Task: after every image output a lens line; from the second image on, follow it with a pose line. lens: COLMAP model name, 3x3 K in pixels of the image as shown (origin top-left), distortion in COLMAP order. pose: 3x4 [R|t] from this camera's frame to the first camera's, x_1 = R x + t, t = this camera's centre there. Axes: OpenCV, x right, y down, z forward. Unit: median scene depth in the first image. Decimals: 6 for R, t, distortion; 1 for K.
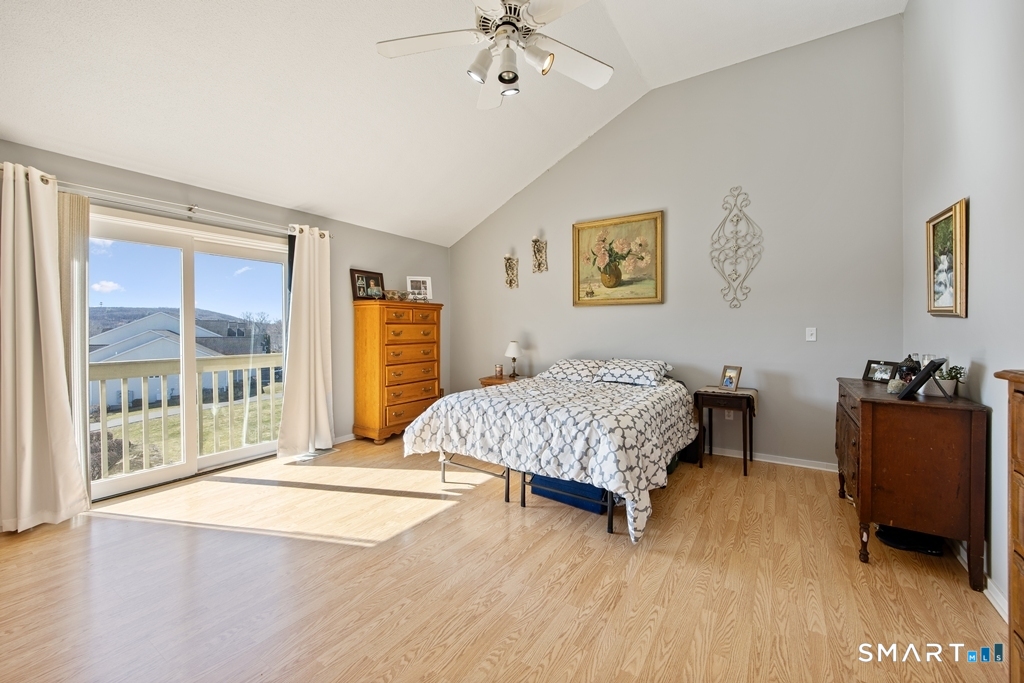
lens RADIAL K [[406.5, 0, 514.3], [0, 406.5, 334.3], [0, 0, 1]] dist [0.000260, 0.000264]
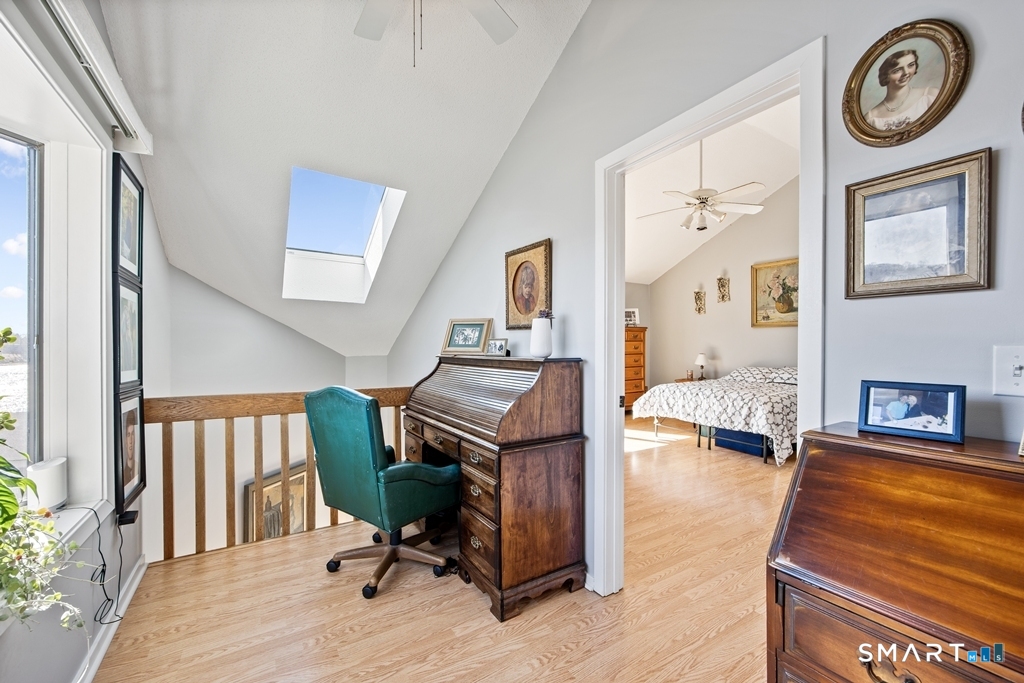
lens RADIAL K [[407.5, 0, 509.6], [0, 407.5, 345.7], [0, 0, 1]] dist [0.000561, -0.000210]
pose [[0.906771, 0.000320, -0.421622, -0.014233], [-0.002503, 0.999986, -0.004623, -0.001405], [0.421615, 0.005247, 0.906760, -0.726975]]
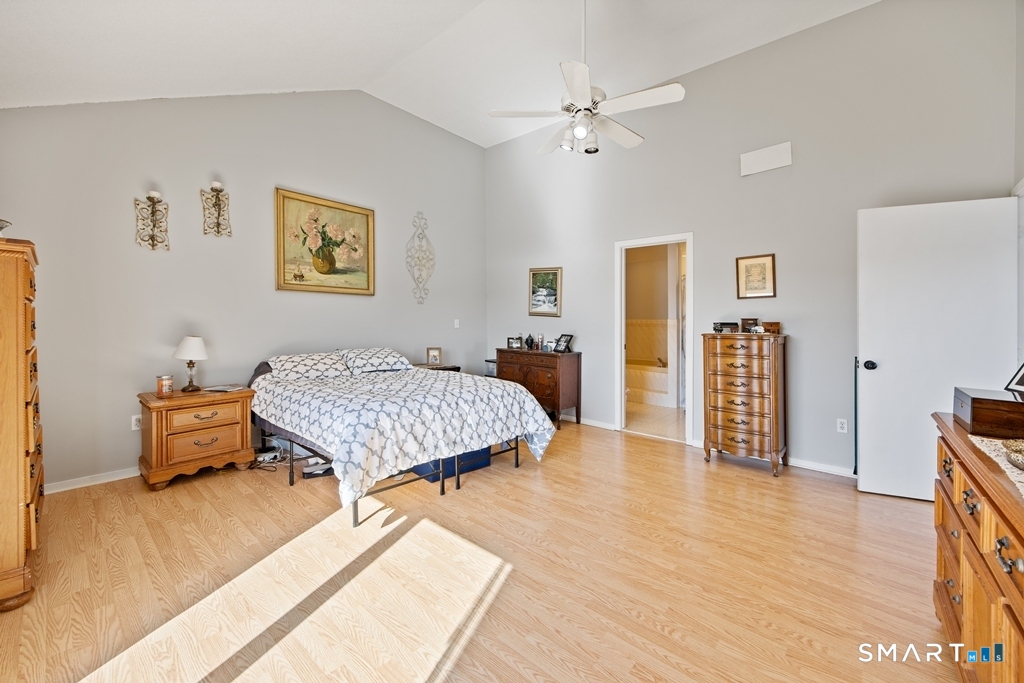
lens RADIAL K [[413.8, 0, 509.6], [0, 413.8, 324.7], [0, 0, 1]] dist [-0.000459, -0.000132]
pose [[0.142255, -0.006020, 0.989812, -0.818296], [-0.000384, 0.999981, 0.006137, -0.006471], [-0.989830, -0.001253, 0.142250, 0.576874]]
